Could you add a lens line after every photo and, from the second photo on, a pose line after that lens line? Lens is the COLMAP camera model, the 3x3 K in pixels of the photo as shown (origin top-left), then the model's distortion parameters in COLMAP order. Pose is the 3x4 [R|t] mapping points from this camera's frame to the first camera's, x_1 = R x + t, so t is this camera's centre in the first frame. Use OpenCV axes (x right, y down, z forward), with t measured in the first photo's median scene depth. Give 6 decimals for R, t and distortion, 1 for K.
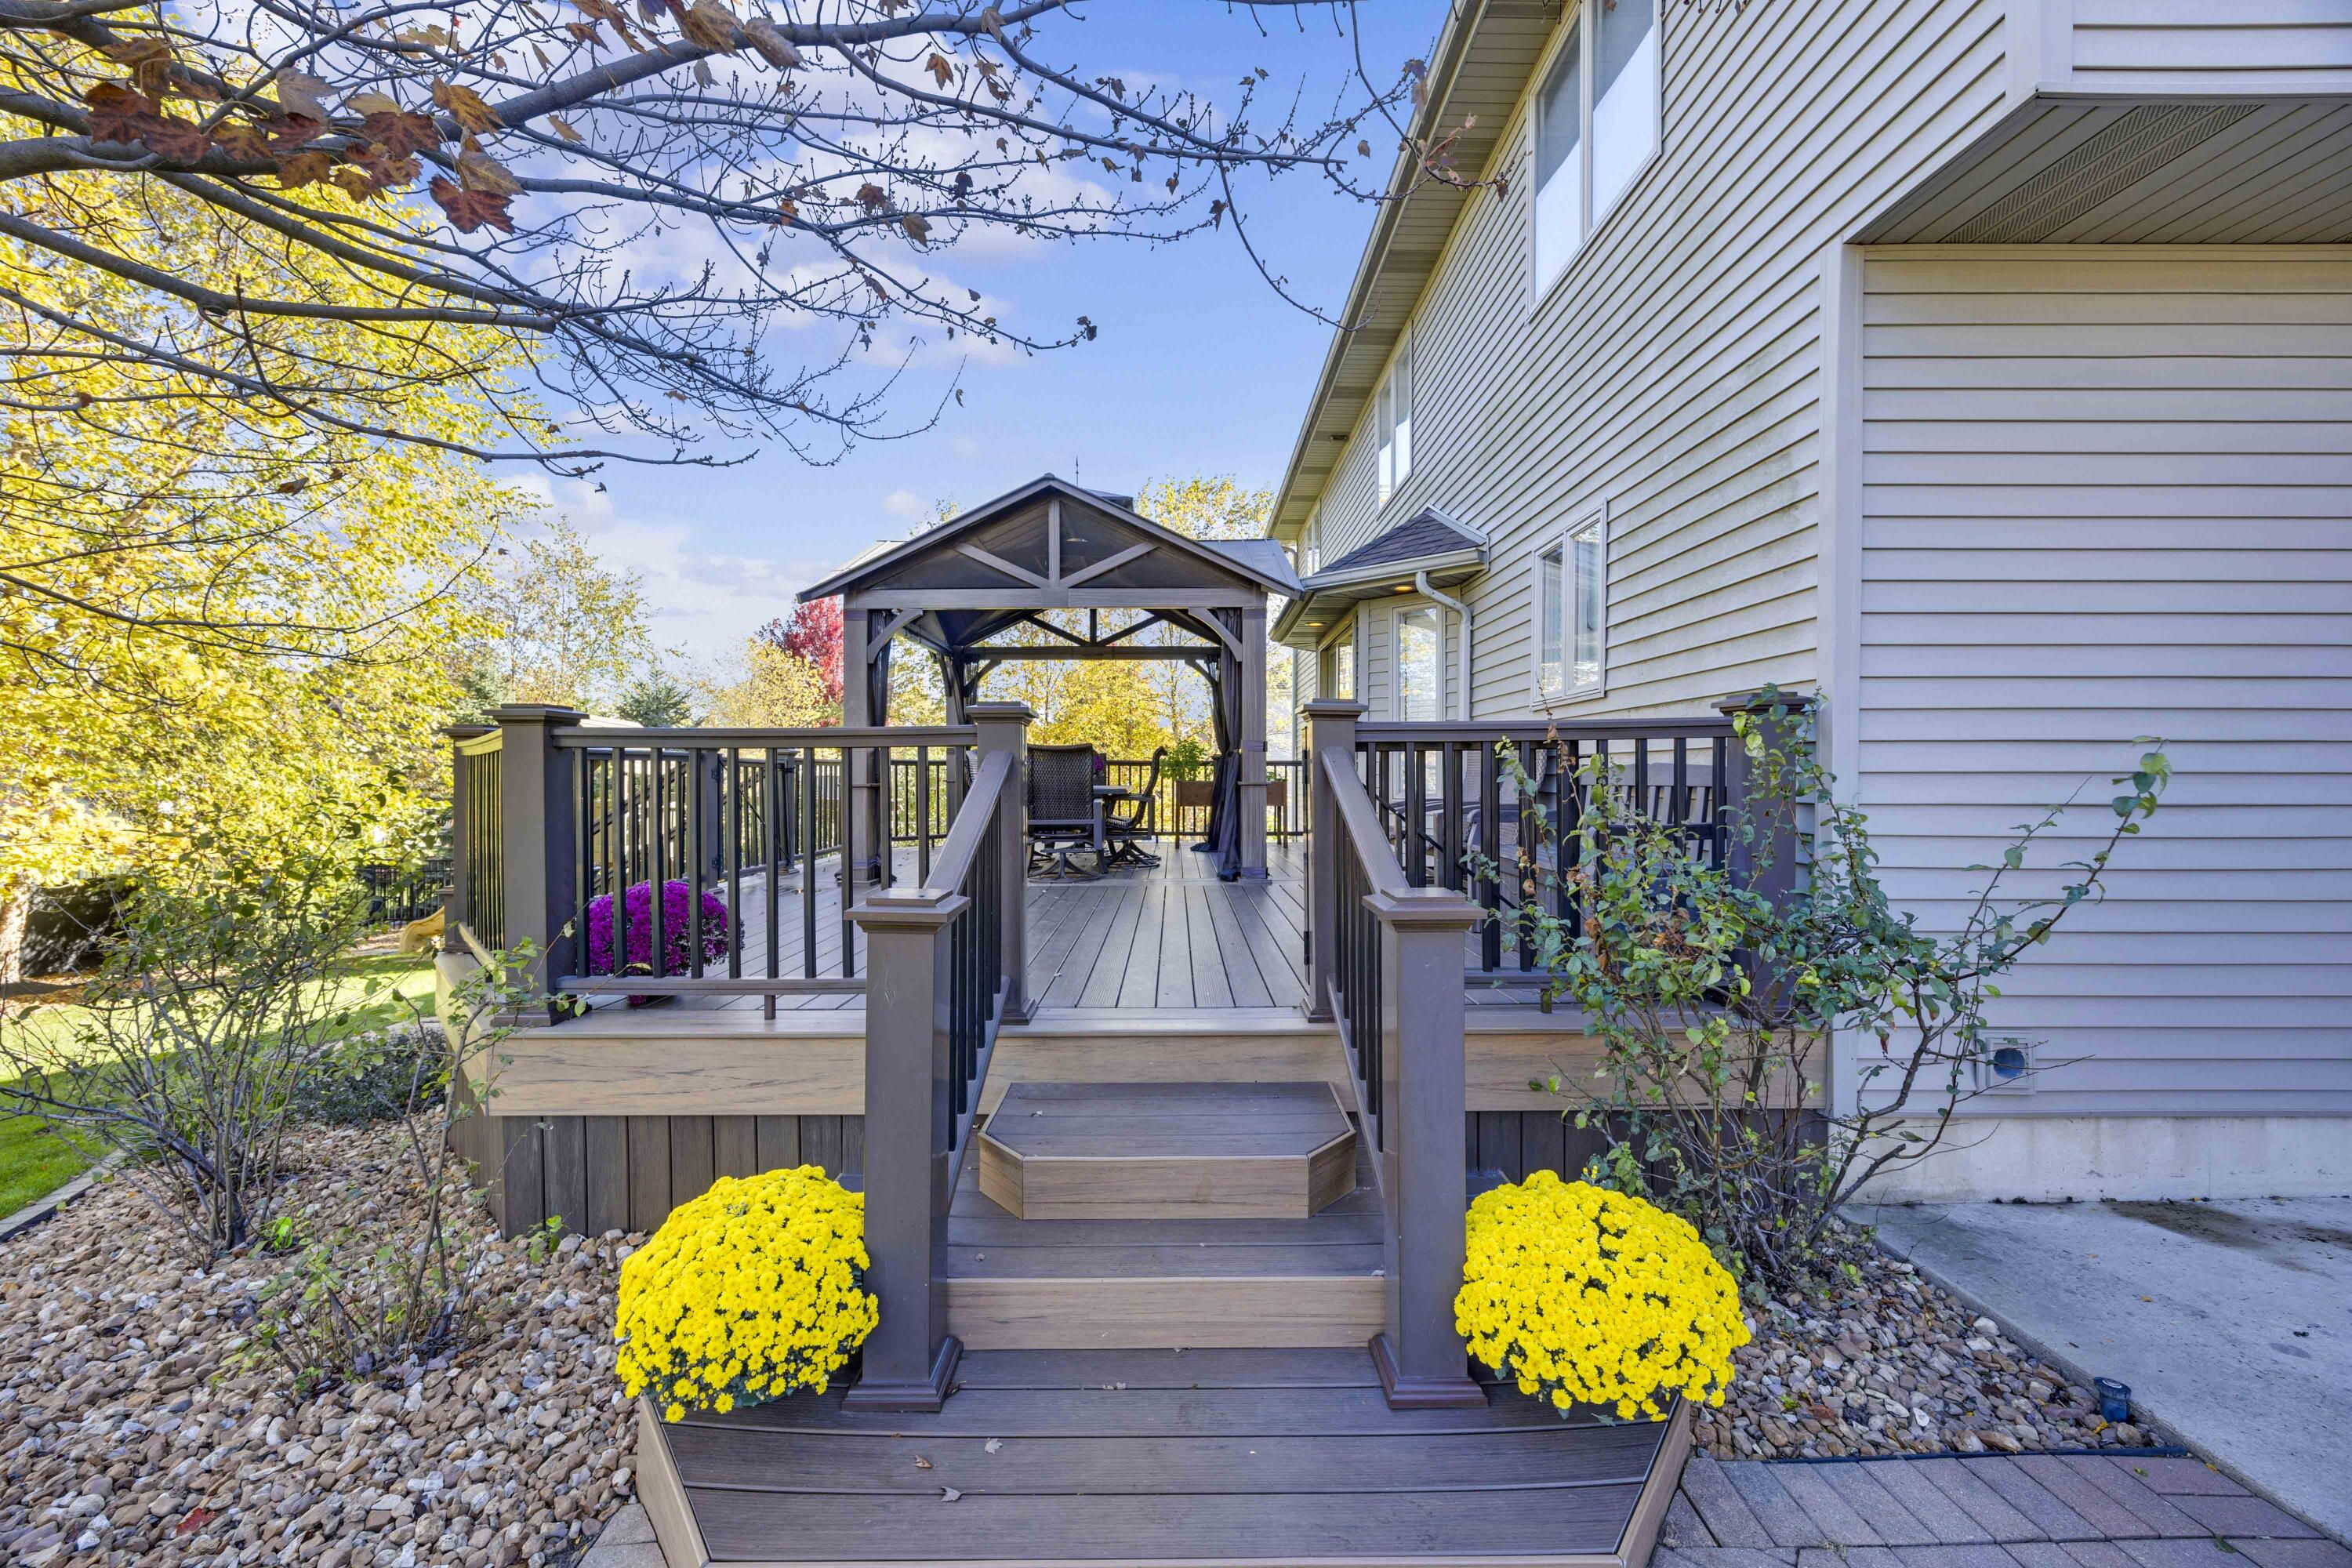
lens RADIAL K [[952.6, 0, 1176.0], [0, 952.6, 784.0], [0, 0, 1]] dist [0.000865, -0.000086]
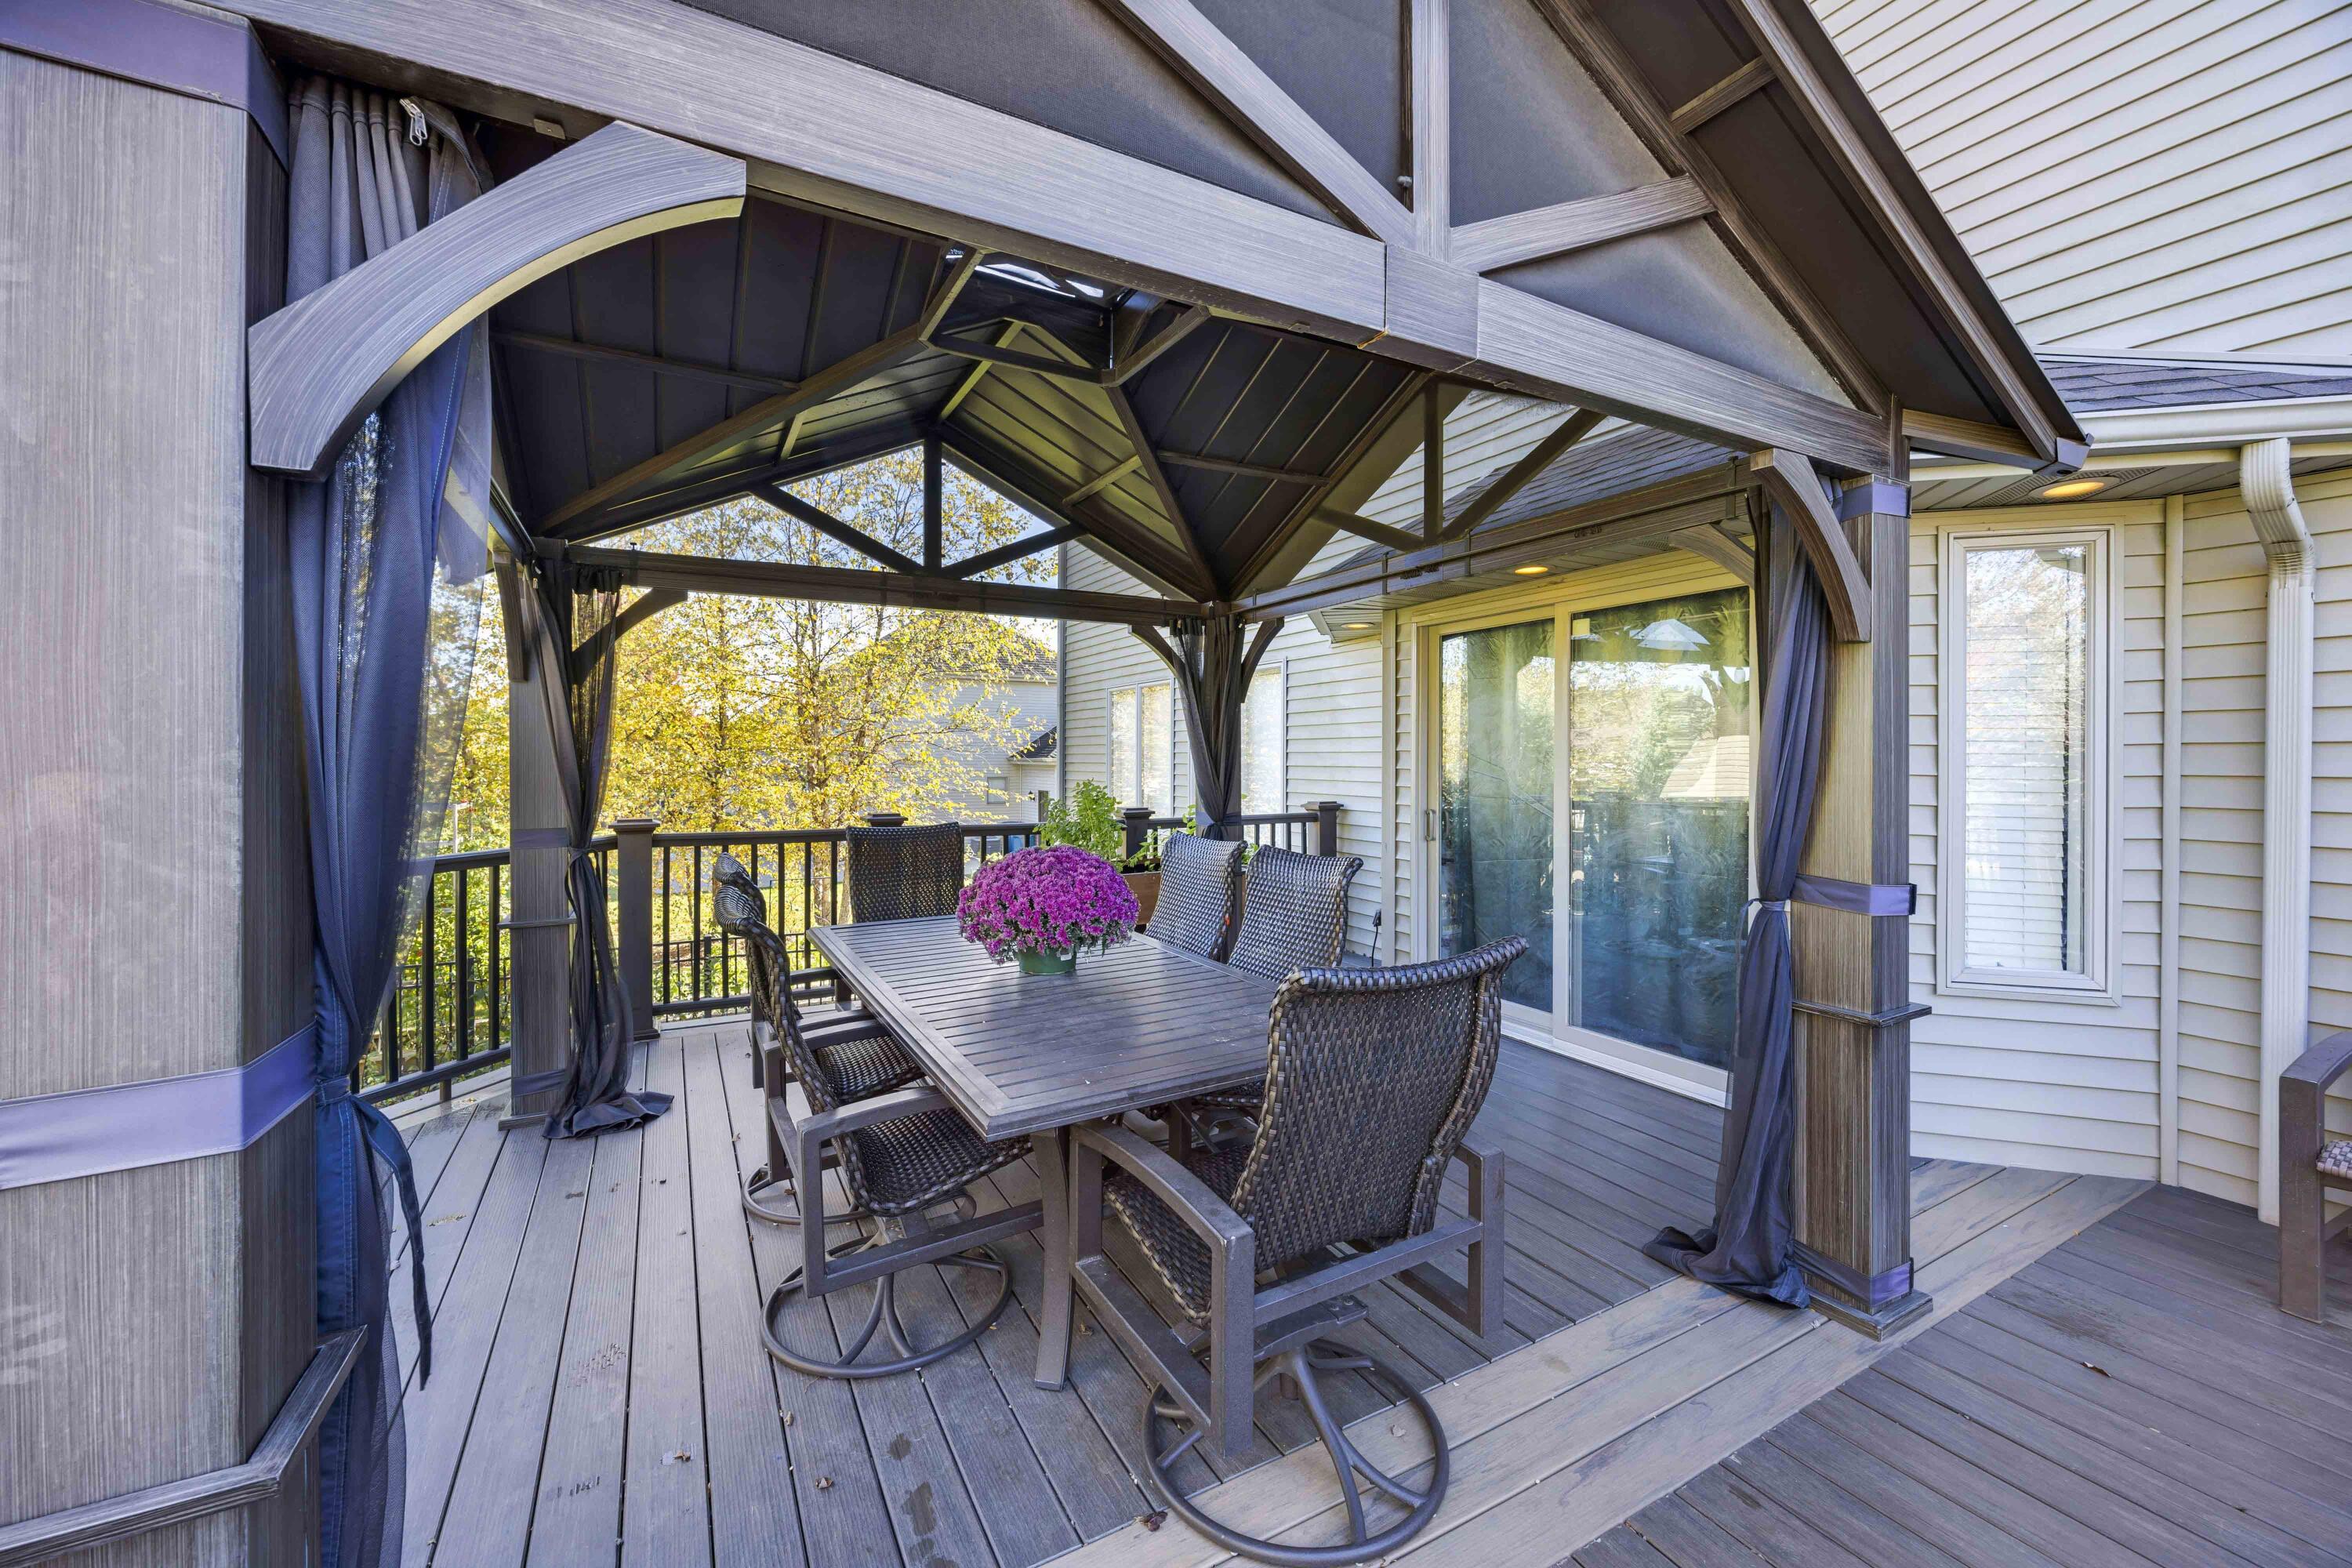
lens RADIAL K [[928.4, 0, 1215.0], [0, 928.4, 752.0], [0, 0, 1]] dist [0.002969, 0.000368]
pose [[0.861760, 0.006429, 0.507276, -0.275341], [0.000499, 0.999908, -0.013521, -0.085759], [-0.507316, 0.011905, 0.861678, 0.825373]]
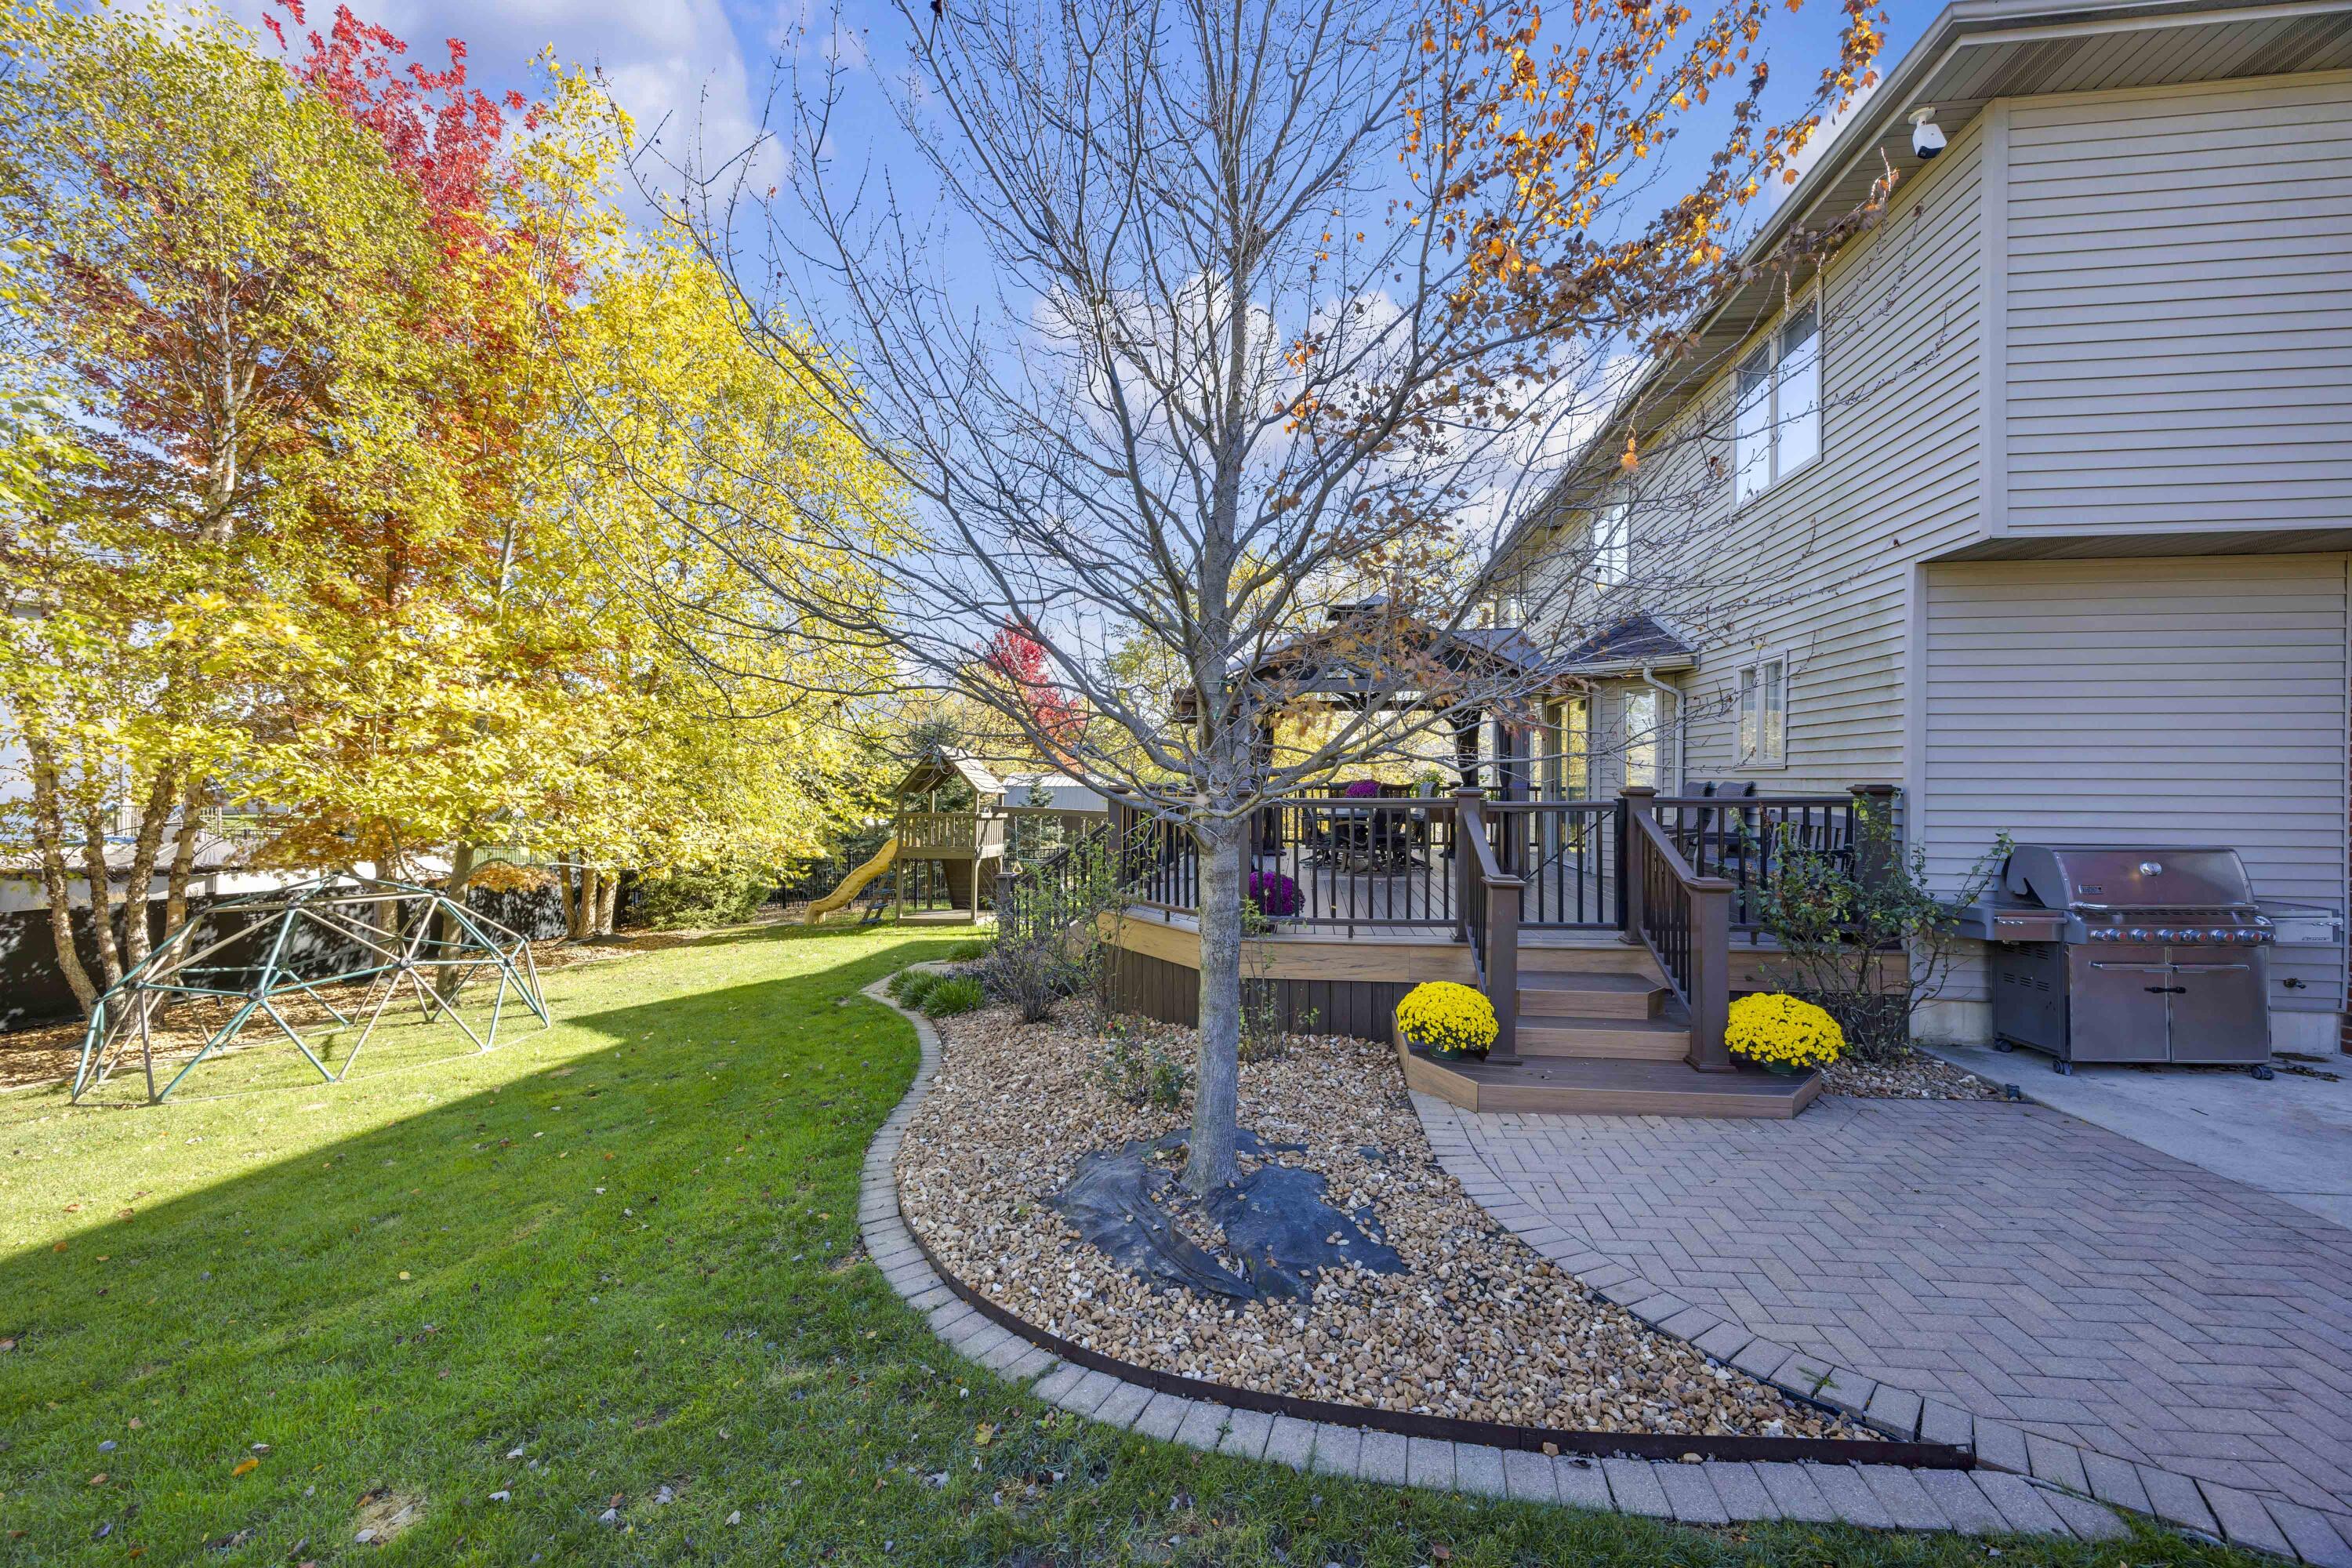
lens RADIAL K [[952.6, 0, 1176.0], [0, 952.6, 784.0], [0, 0, 1]] dist [0.000865, -0.000086]
pose [[0.989601, 0.005325, -0.143742, -0.223013], [-0.006173, 0.999966, -0.005454, -0.032711], [0.143709, 0.006285, 0.989600, -0.489365]]
